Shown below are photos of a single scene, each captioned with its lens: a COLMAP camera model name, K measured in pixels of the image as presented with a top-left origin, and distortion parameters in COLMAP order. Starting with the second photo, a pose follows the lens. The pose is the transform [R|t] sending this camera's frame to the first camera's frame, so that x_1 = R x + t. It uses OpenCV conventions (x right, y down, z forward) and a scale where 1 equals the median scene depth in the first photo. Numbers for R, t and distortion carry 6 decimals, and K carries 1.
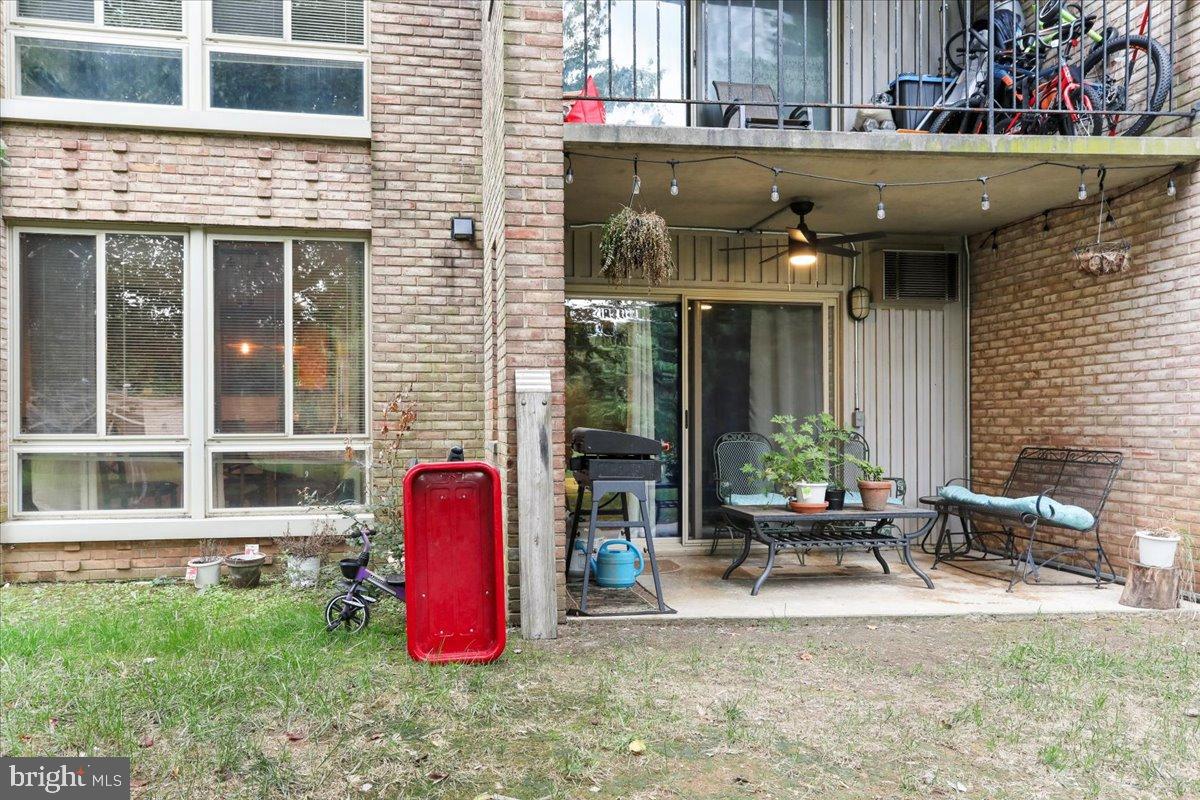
lens RADIAL K [[914.4, 0, 600.0], [0, 914.4, 400.0], [0, 0, 1]] dist [-0.002567, 0.007319]
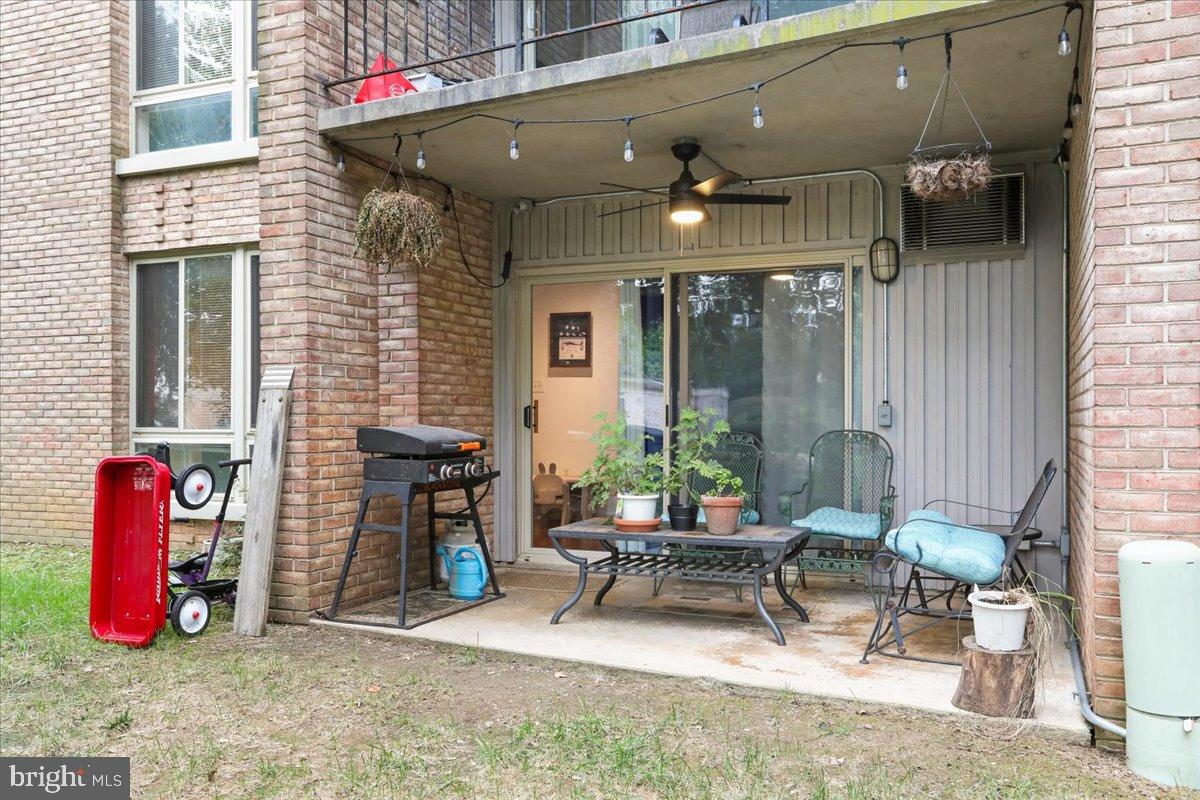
lens RADIAL K [[1006.8, 0, 600.0], [0, 1006.8, 400.0], [0, 0, 1]] dist [-0.003801, -0.001240]
pose [[0.826468, -0.008040, -0.562927, 0.651590], [0.012053, 0.999922, 0.003415, 0.003072], [0.562855, -0.009607, 0.826500, 0.226666]]
